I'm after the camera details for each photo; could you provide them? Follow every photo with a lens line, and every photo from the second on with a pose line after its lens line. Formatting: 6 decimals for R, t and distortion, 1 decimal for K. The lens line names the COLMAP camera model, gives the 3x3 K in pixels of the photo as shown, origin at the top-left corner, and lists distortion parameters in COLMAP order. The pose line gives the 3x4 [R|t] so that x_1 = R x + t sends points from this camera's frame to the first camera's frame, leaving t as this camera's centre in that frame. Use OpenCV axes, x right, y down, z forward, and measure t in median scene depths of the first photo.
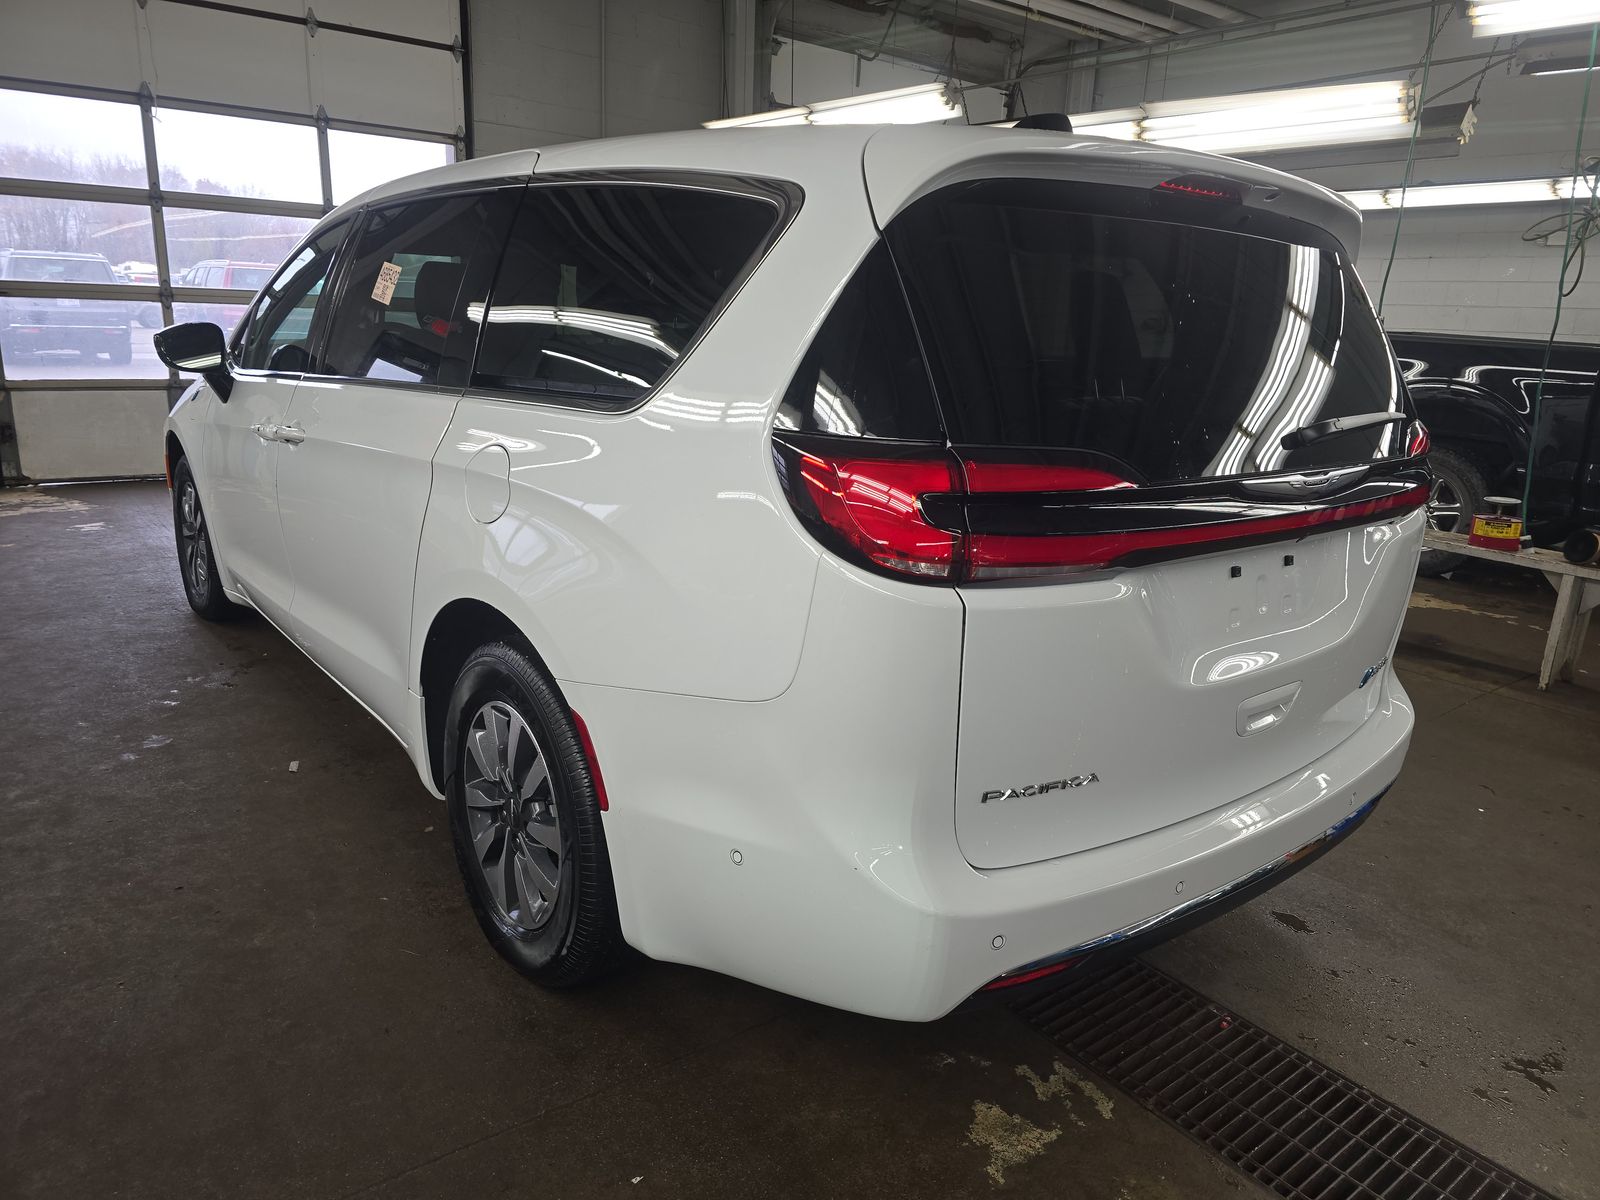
lens RADIAL K [[1071.9, 0, 800.0], [0, 1071.9, 600.0], [0, 0, 1]] dist [0.081080, -0.082566]
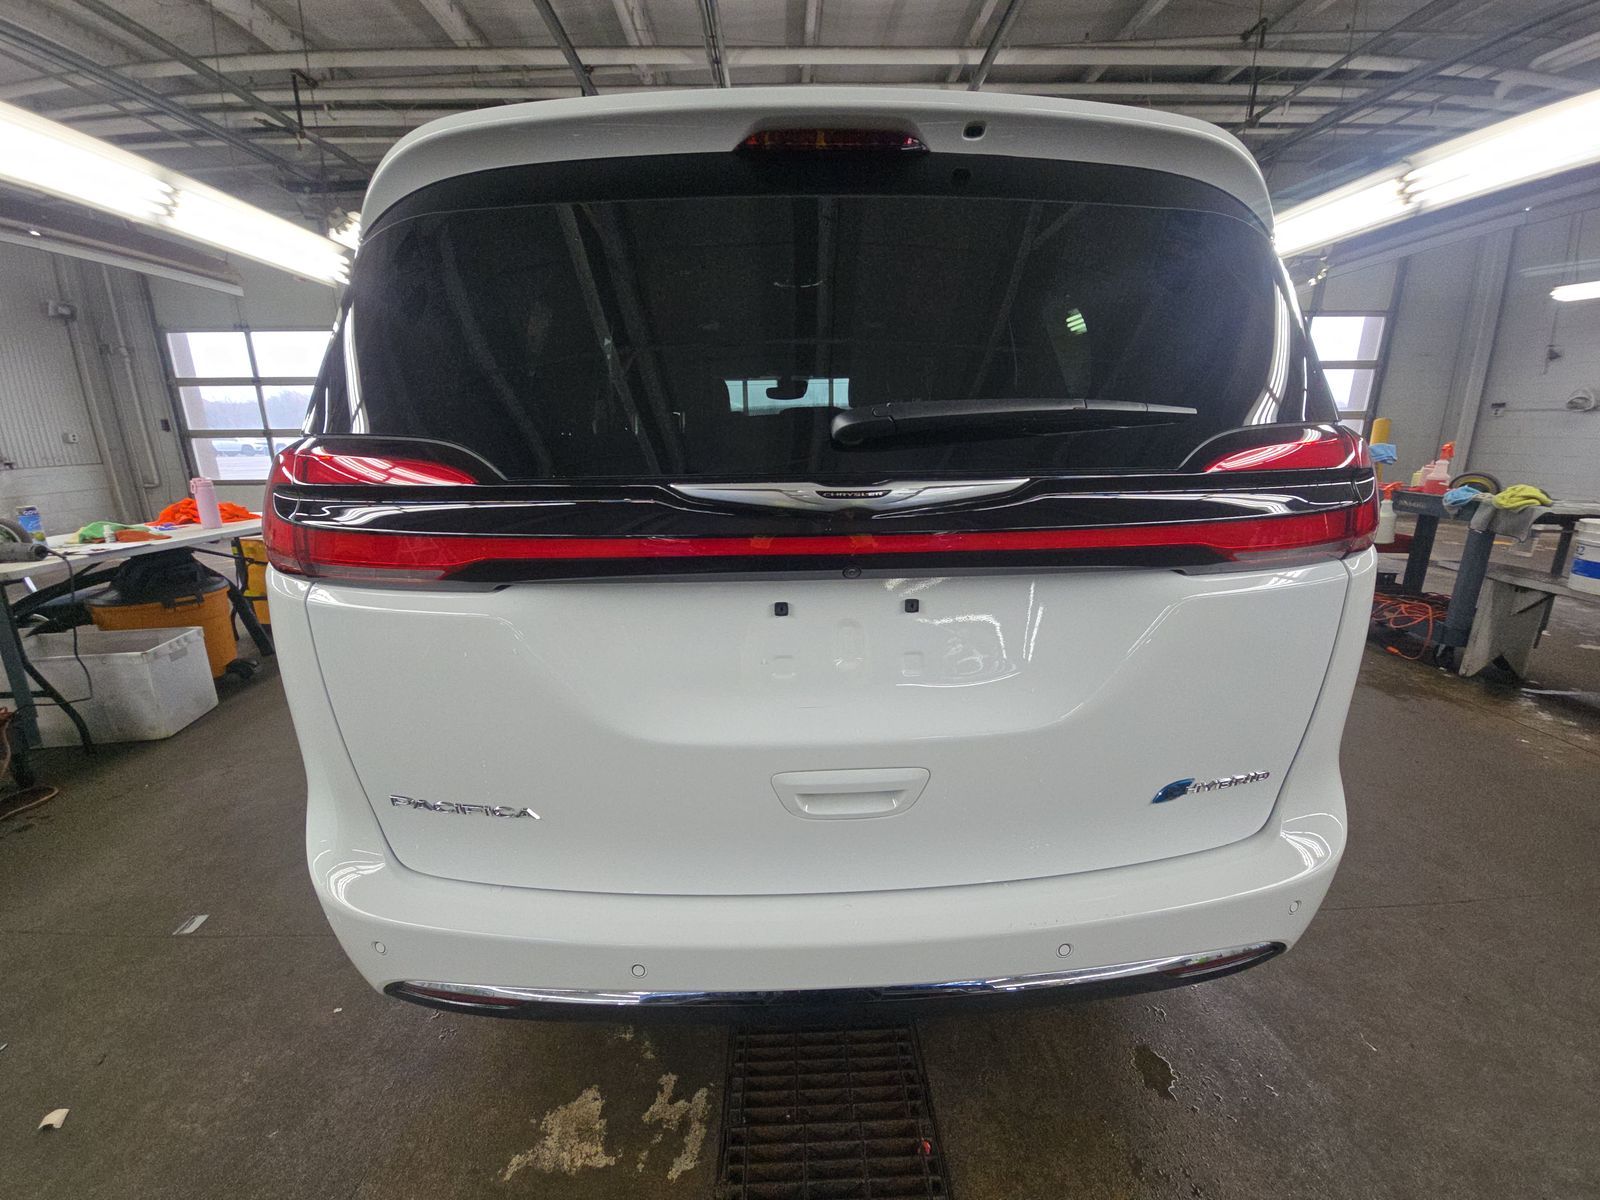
lens RADIAL K [[653.6, 0, 800.0], [0, 653.6, 600.0], [0, 0, 1]] dist [0.000041, 0.000008]
pose [[0.808519, 0.104072, -0.579194, 0.632247], [-0.111519, 0.993500, 0.022842, -0.041061], [0.577807, 0.046123, 0.814869, 0.573414]]
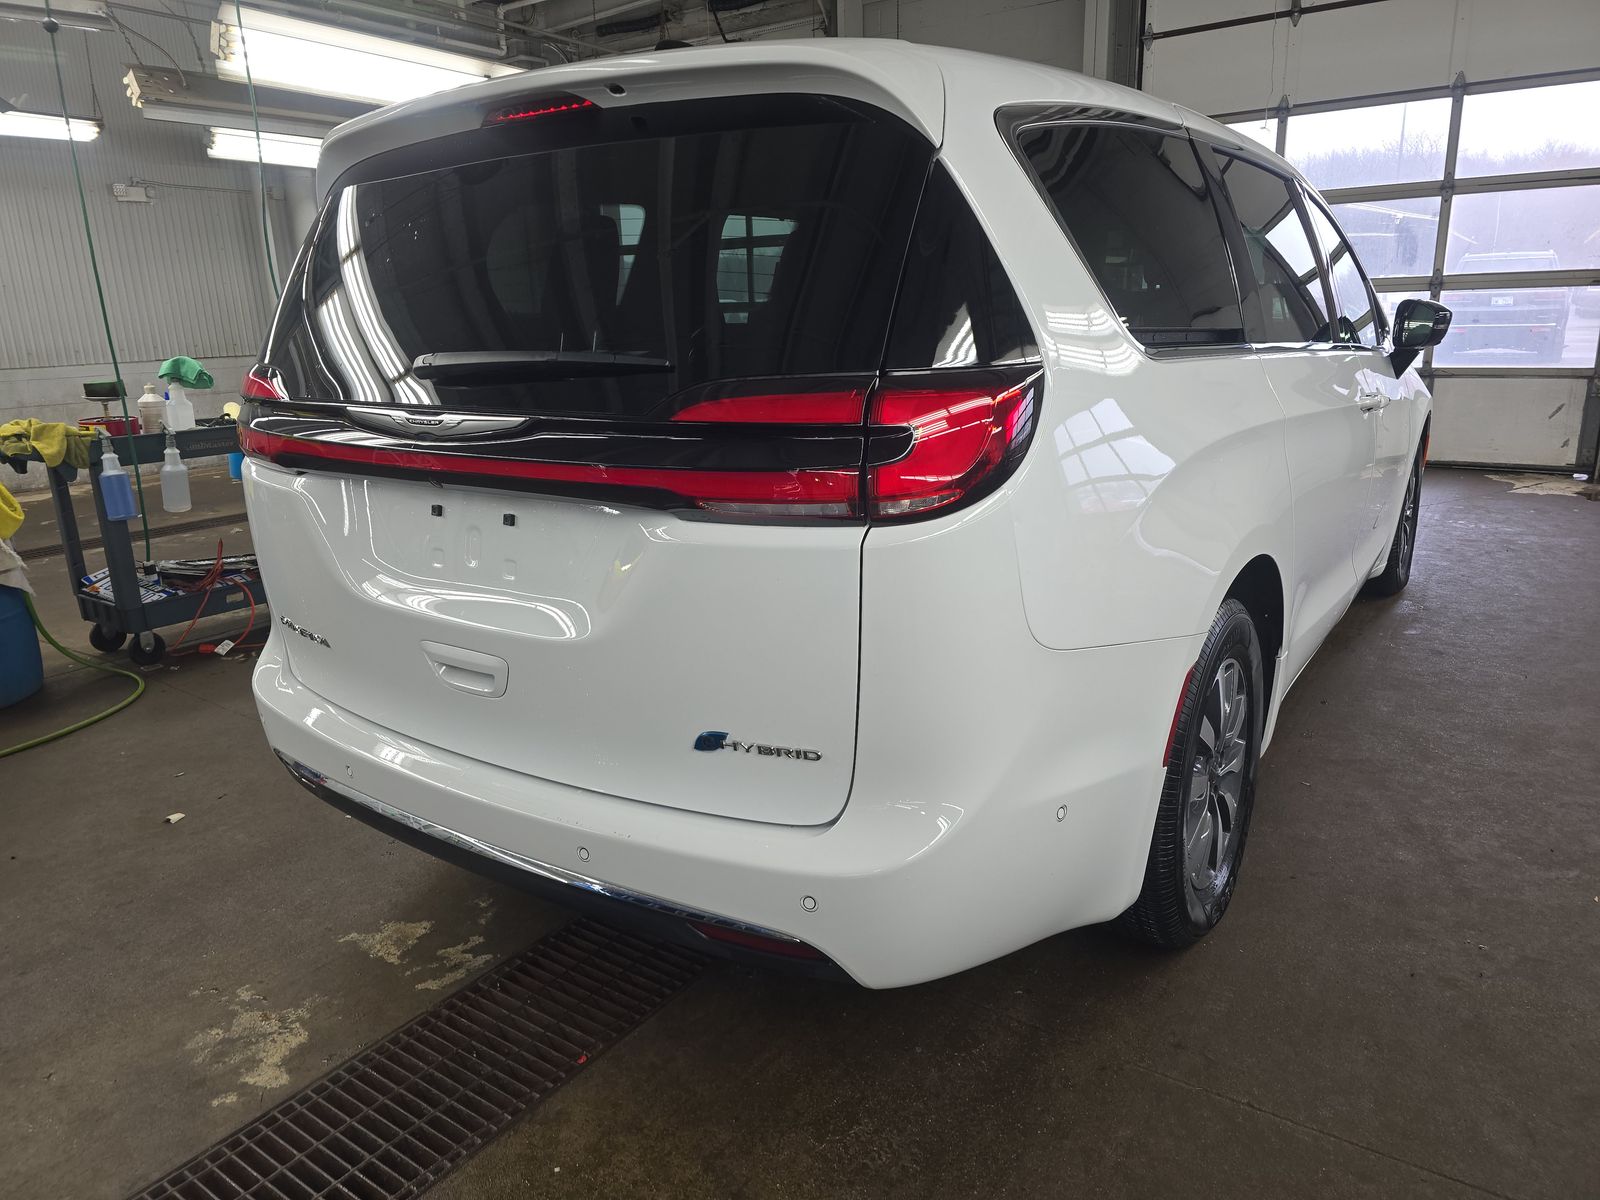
lens RADIAL K [[1071.9, 0, 800.0], [0, 1071.9, 600.0], [0, 0, 1]] dist [0.081080, -0.082566]
pose [[0.289273, 0.209892, -0.933952, 1.321130], [-0.211495, 0.965567, 0.151491, -0.153002], [0.933591, 0.153704, 0.323703, 0.926385]]
